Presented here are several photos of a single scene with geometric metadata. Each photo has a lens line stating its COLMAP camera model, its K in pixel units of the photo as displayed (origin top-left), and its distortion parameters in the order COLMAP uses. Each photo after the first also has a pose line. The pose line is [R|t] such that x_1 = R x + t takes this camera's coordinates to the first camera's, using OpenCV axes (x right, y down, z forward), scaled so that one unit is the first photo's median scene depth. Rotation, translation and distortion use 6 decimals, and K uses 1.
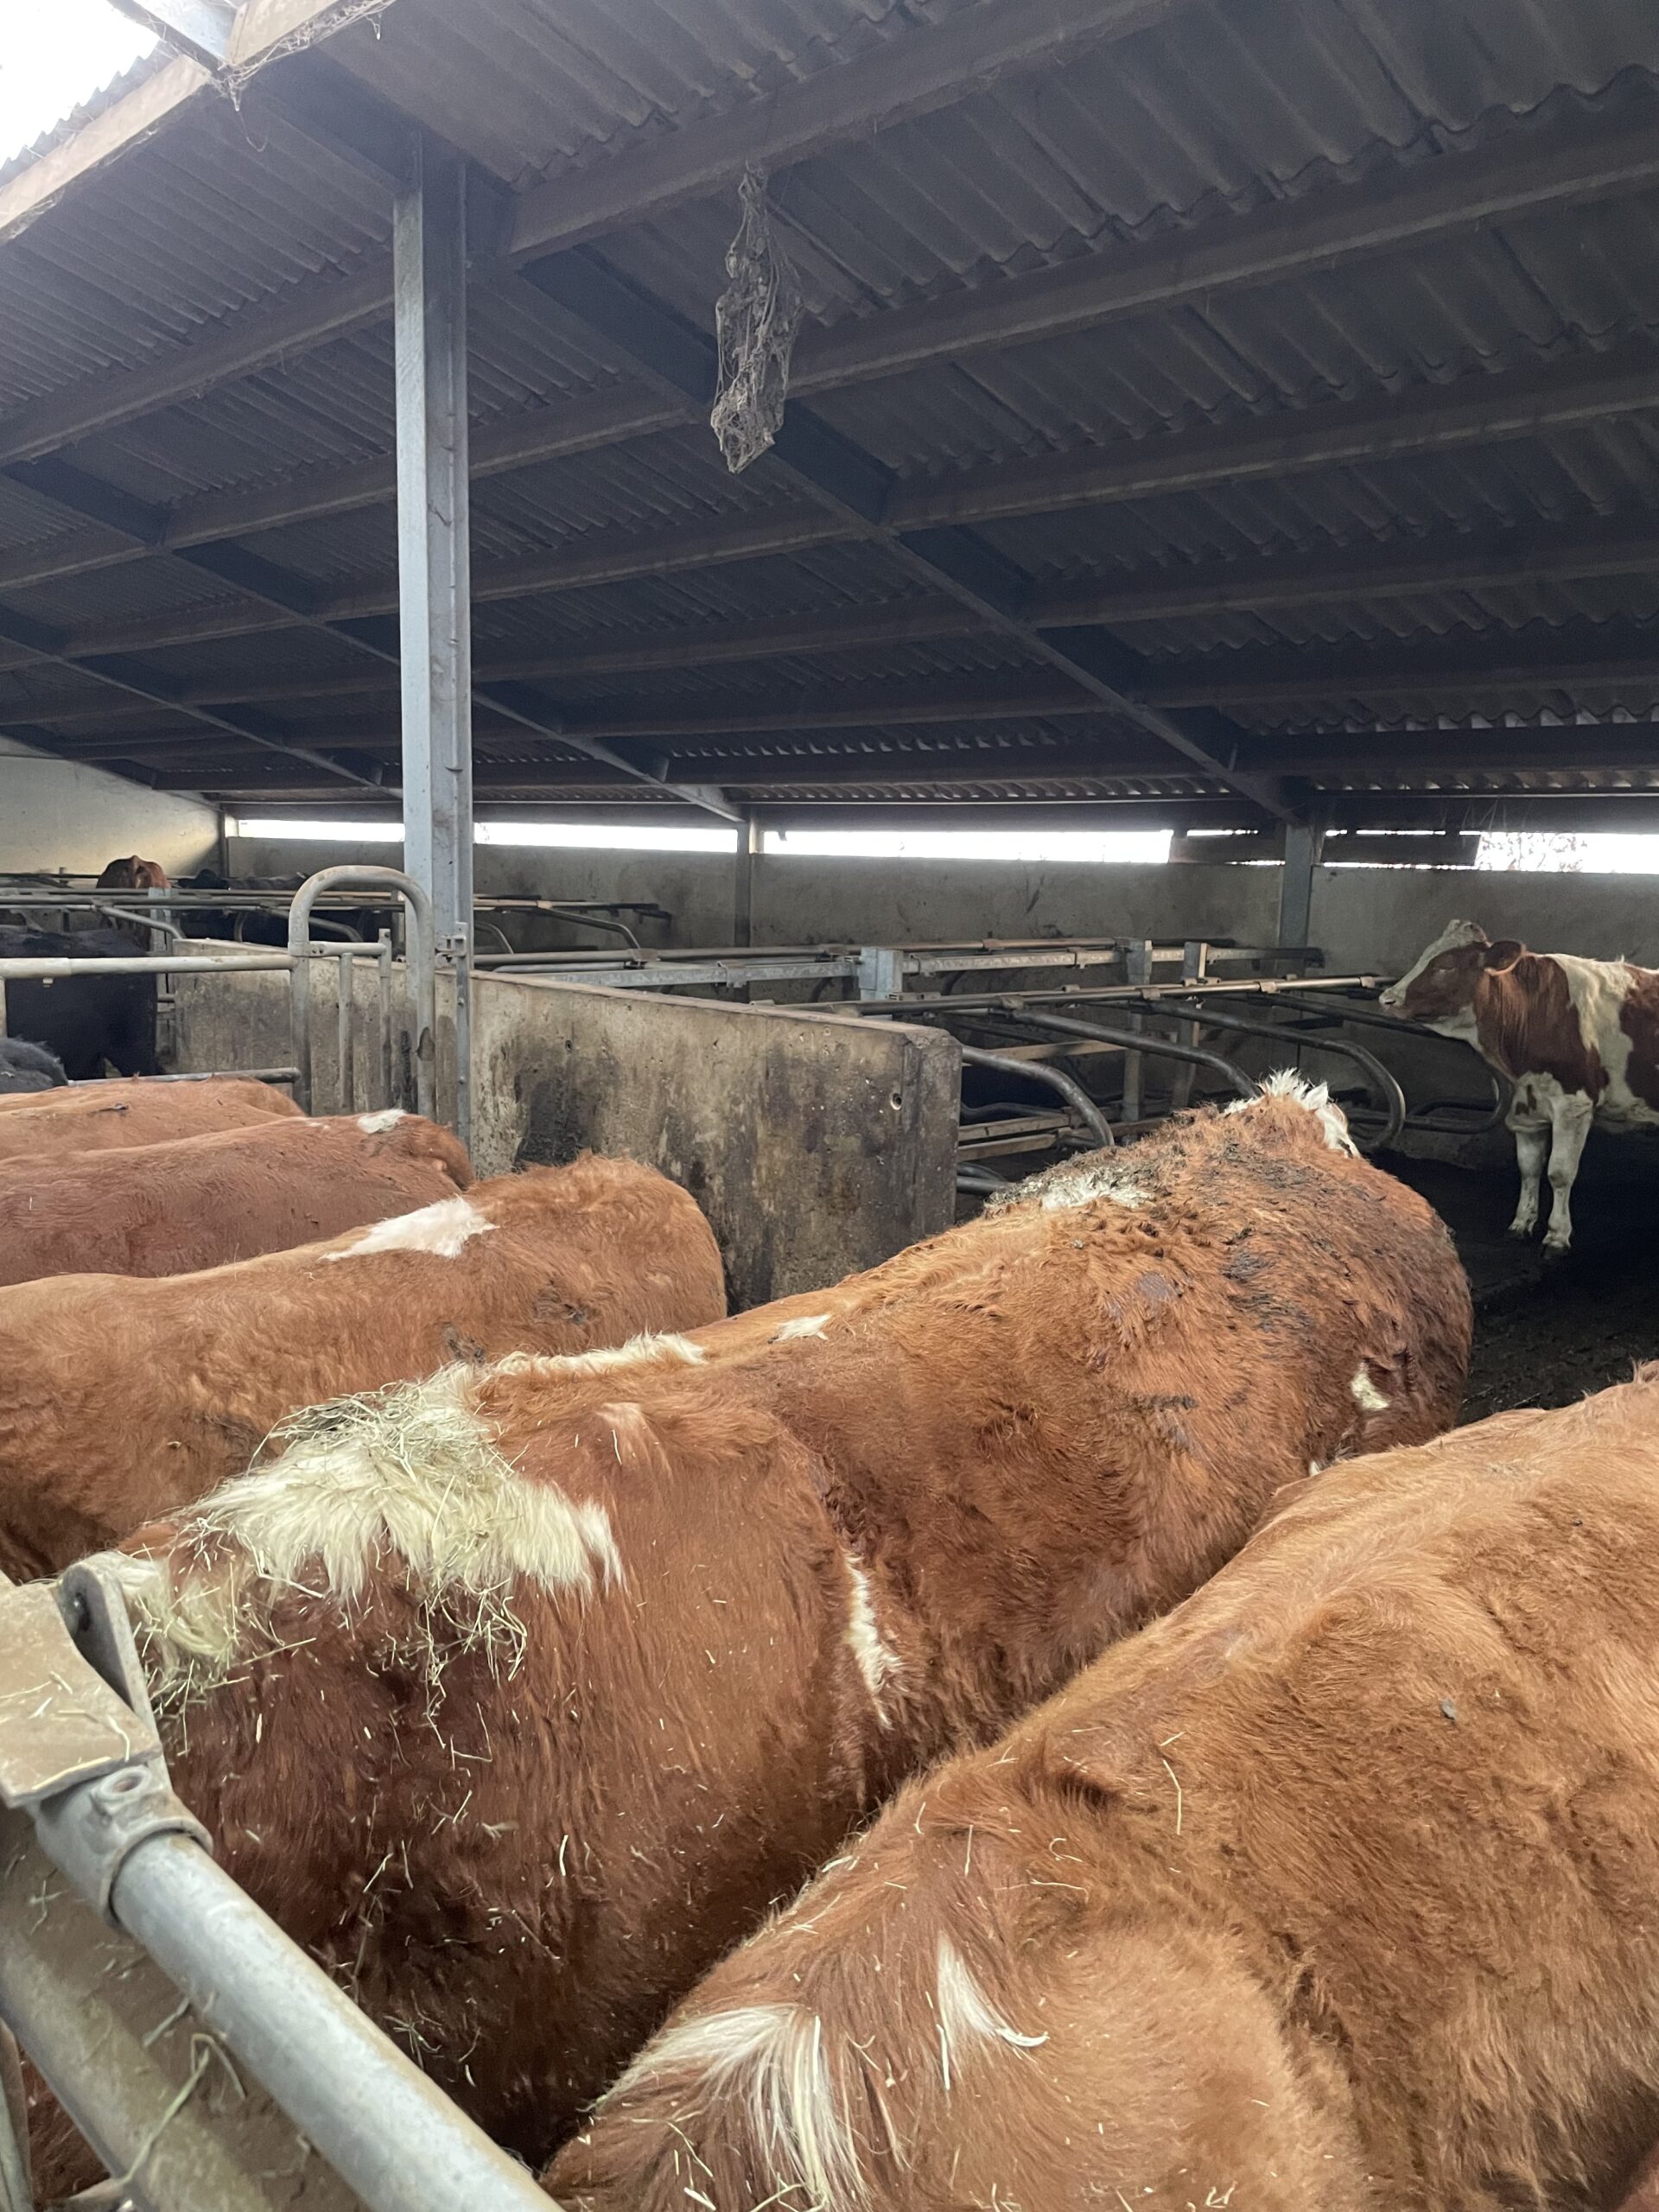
lens RADIAL K [[1722.4, 0, 826.9], [0, 1722.4, 1072.8], [0, 0, 1]] dist [0.114262, -0.153455]
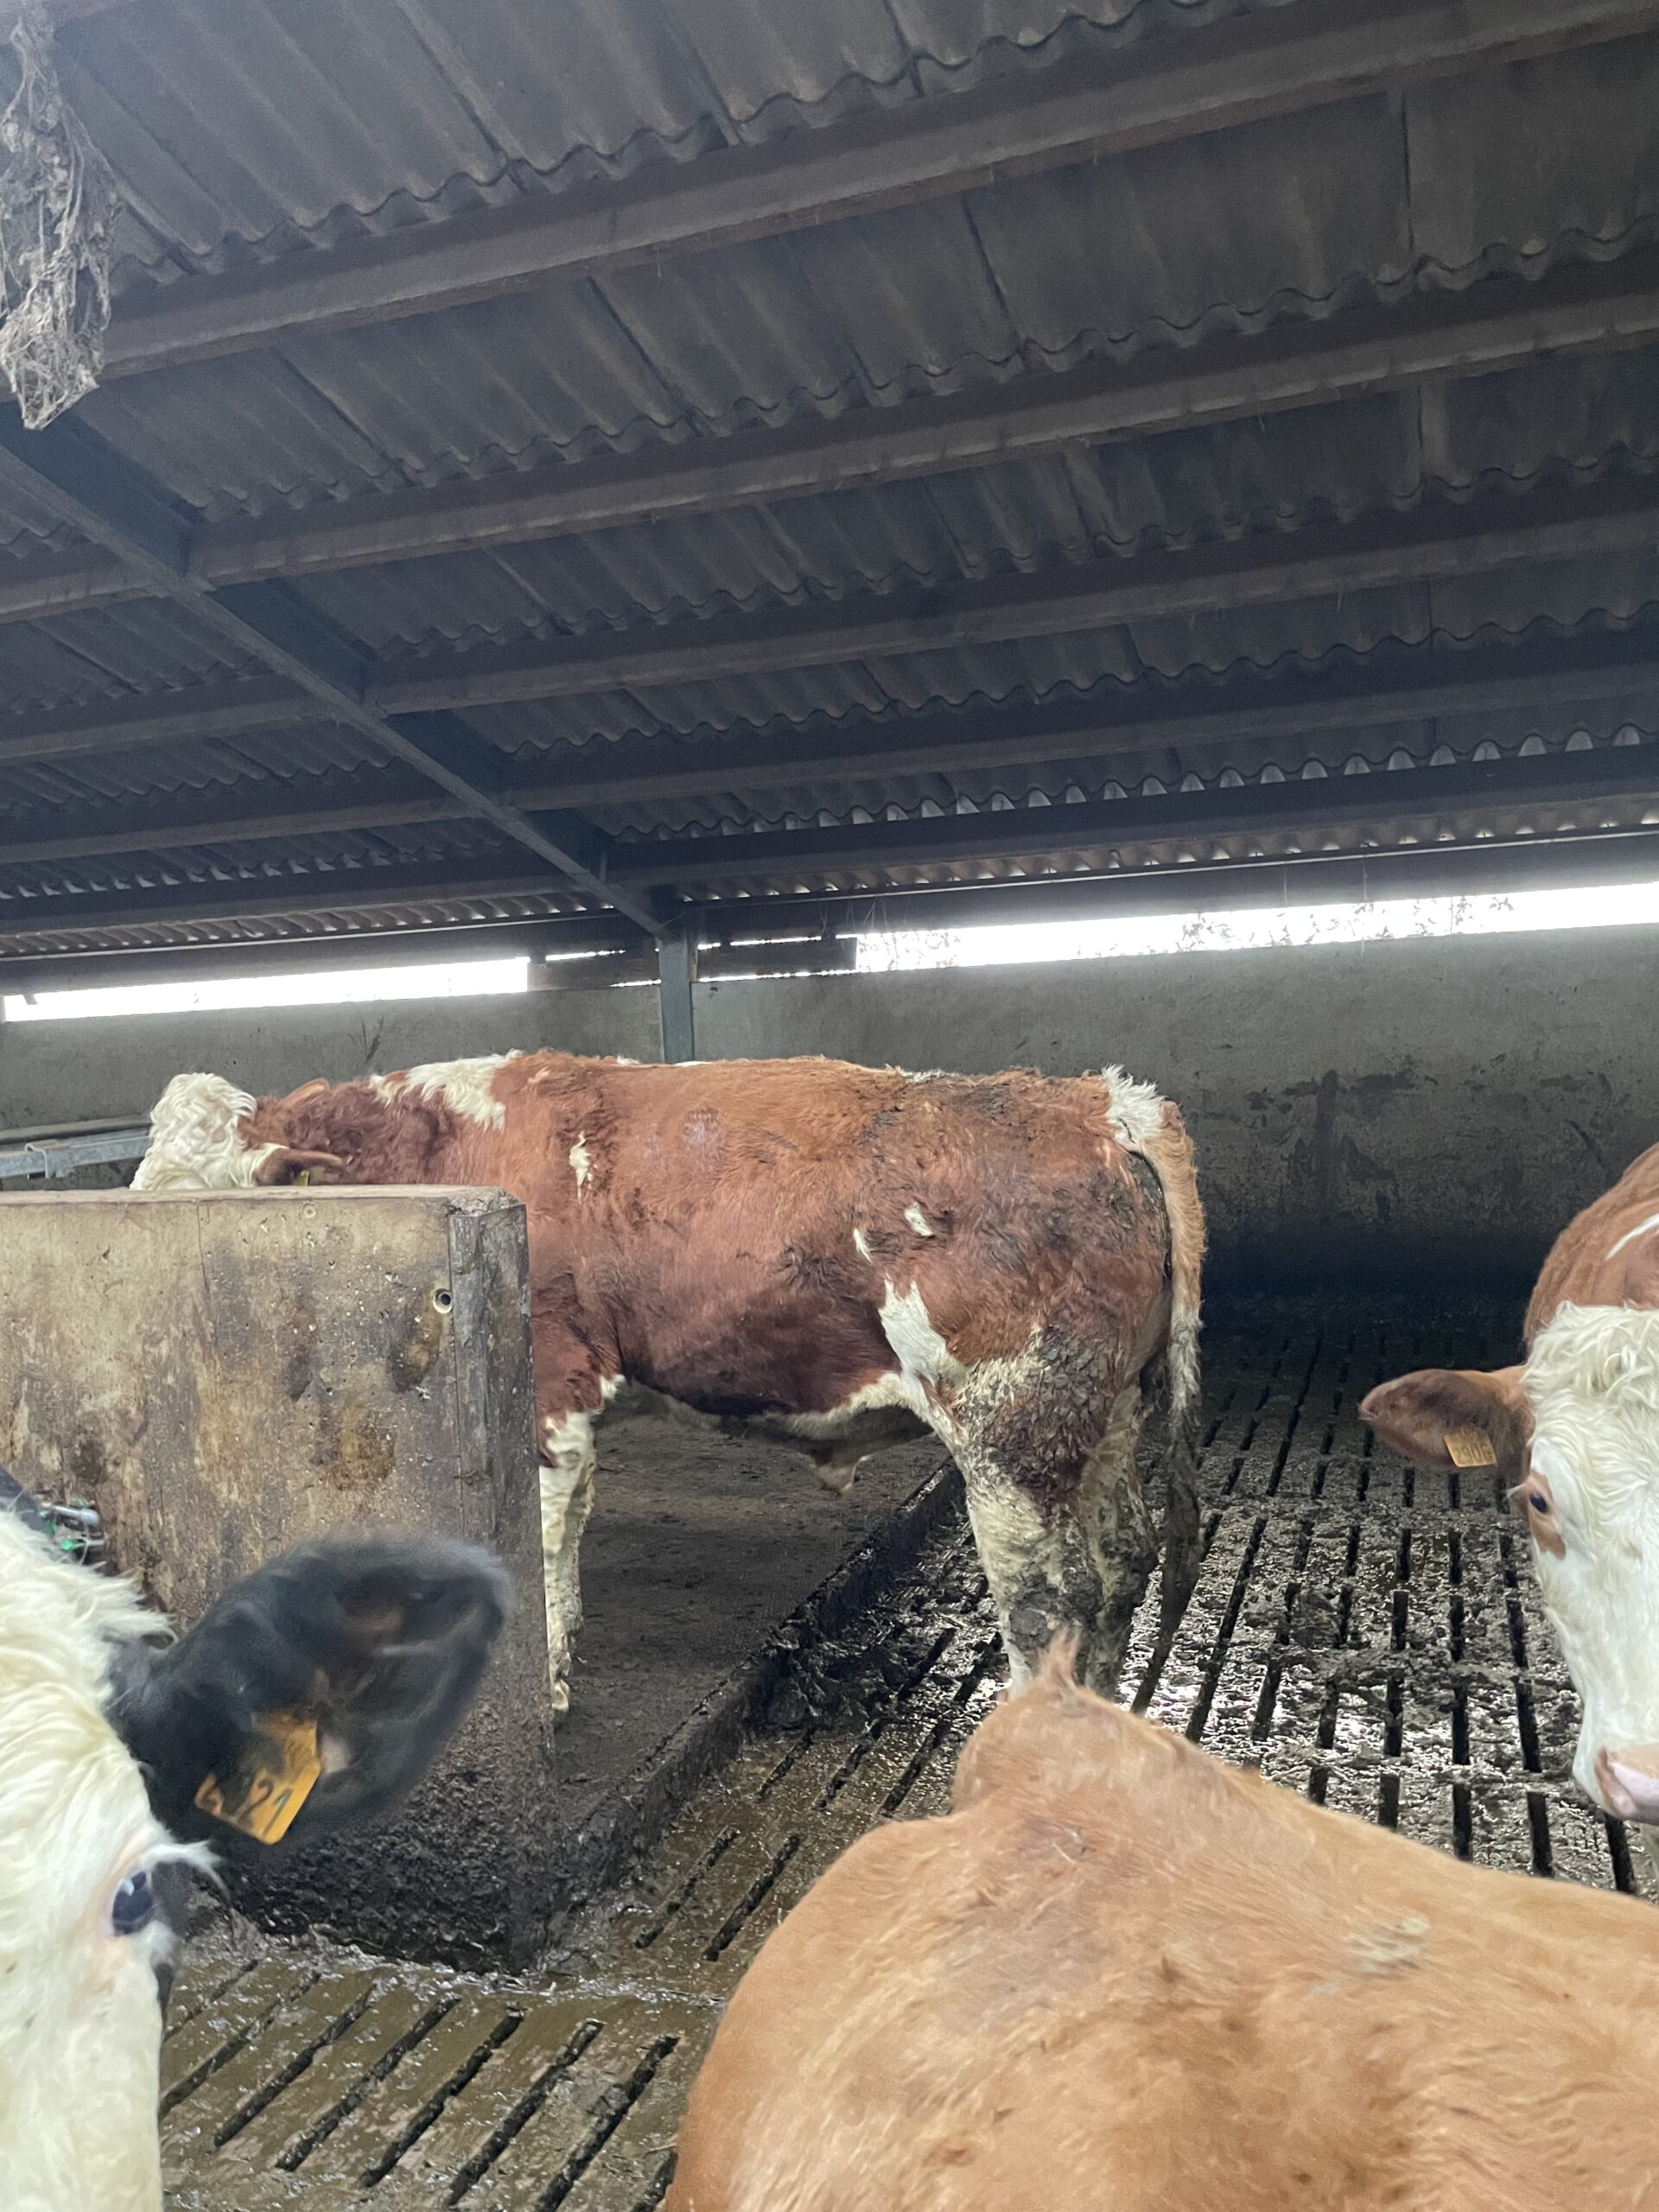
lens RADIAL K [[1722.4, 0, 826.9], [0, 1722.4, 1072.8], [0, 0, 1]] dist [0.114262, -0.153455]
pose [[0.905509, -0.091829, 0.414272, -0.075373], [0.128631, 0.989767, -0.061764, -0.008132], [-0.404361, 0.109216, 0.908055, 0.250741]]
